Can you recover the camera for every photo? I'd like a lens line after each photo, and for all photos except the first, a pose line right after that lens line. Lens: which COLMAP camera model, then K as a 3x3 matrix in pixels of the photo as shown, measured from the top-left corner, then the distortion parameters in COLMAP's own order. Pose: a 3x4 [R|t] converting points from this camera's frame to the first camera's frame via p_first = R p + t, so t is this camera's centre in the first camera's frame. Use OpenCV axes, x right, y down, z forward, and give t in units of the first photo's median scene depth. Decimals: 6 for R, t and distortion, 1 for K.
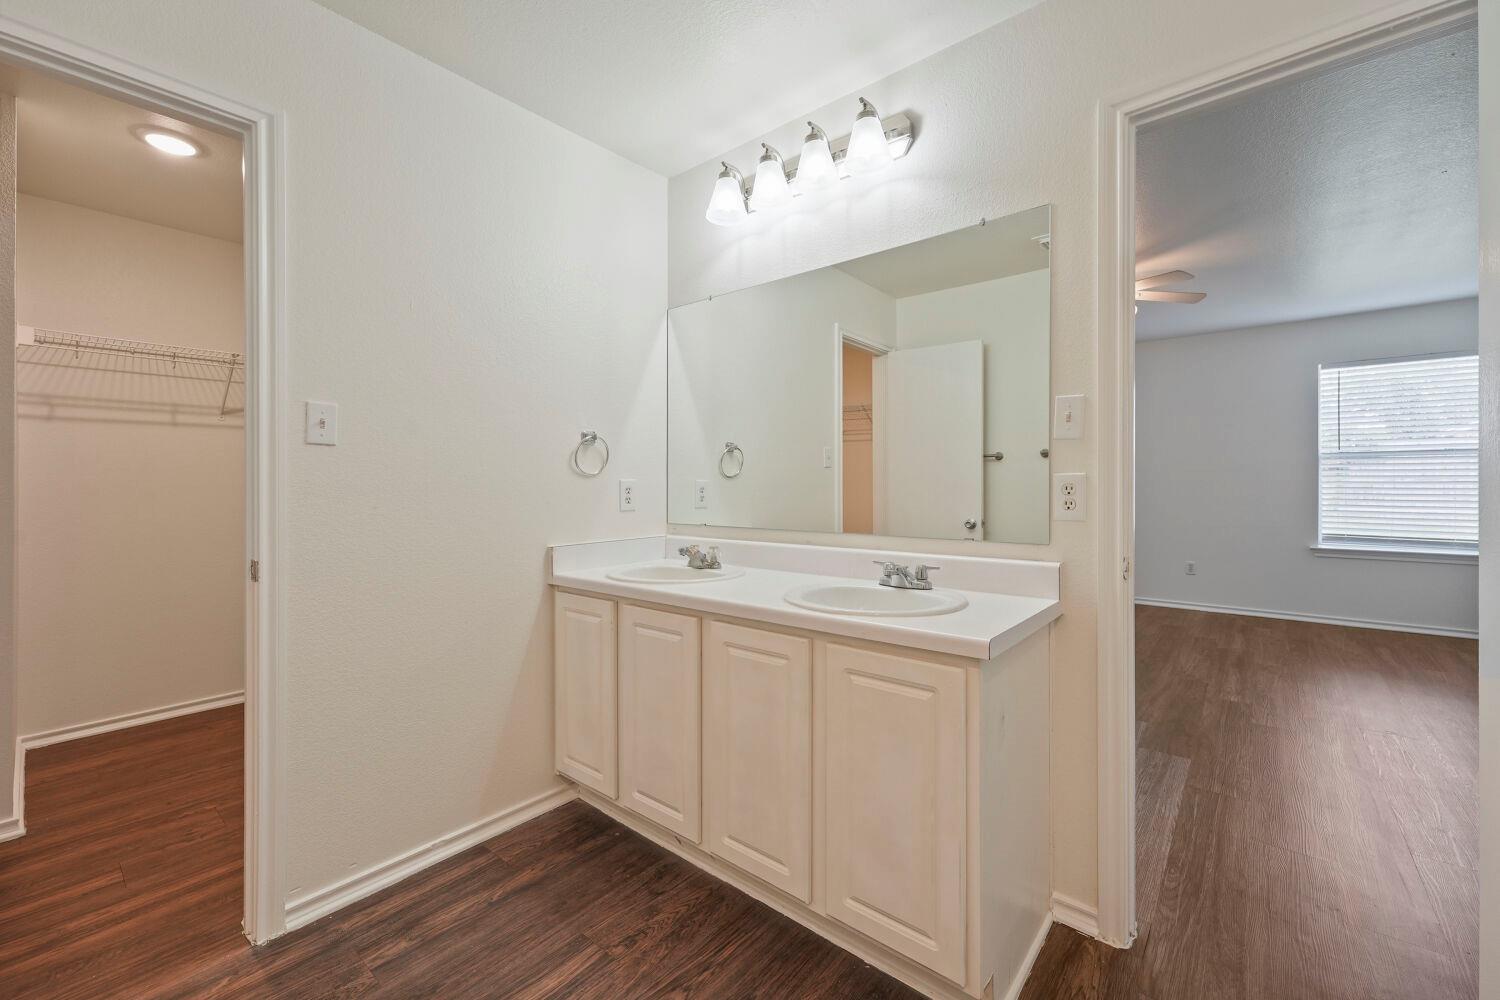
lens RADIAL K [[618.1, 0, 765.2], [0, 618.1, 493.3], [0, 0, 1]] dist [-0.022494, 0.002656]
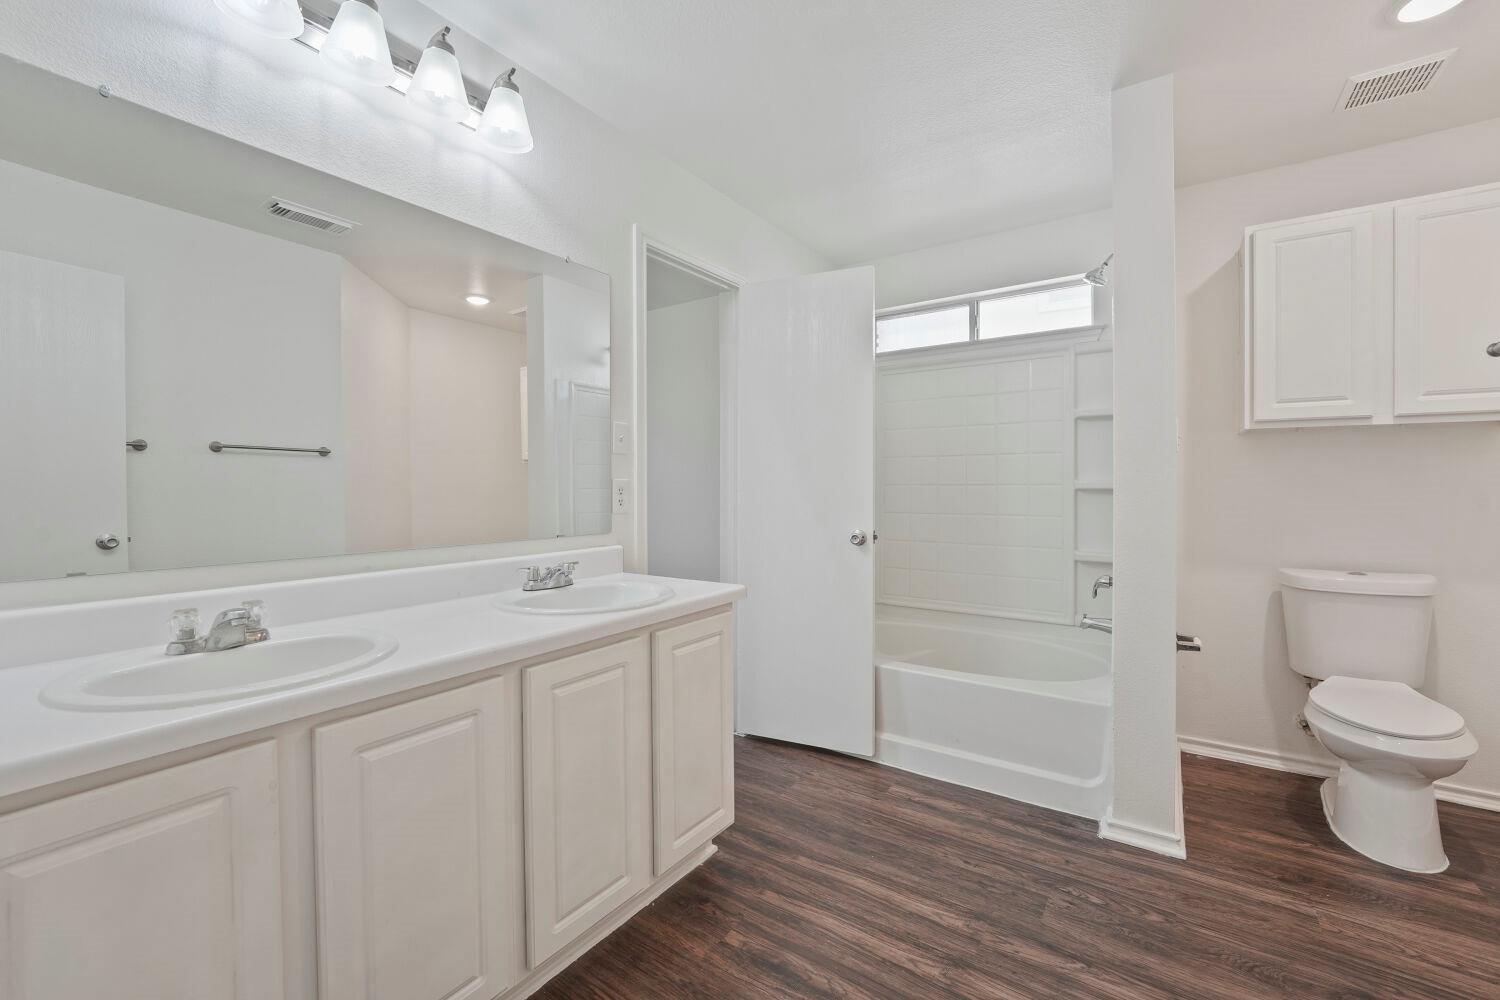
lens RADIAL K [[618.1, 0, 763.9], [0, 618.1, 492.8], [0, 0, 1]] dist [-0.022494, 0.002656]
pose [[-0.112235, -0.014632, 0.993574, -0.873926], [0.009597, 0.999829, 0.015808, -0.020181], [-0.993635, 0.011310, -0.112076, 0.798083]]
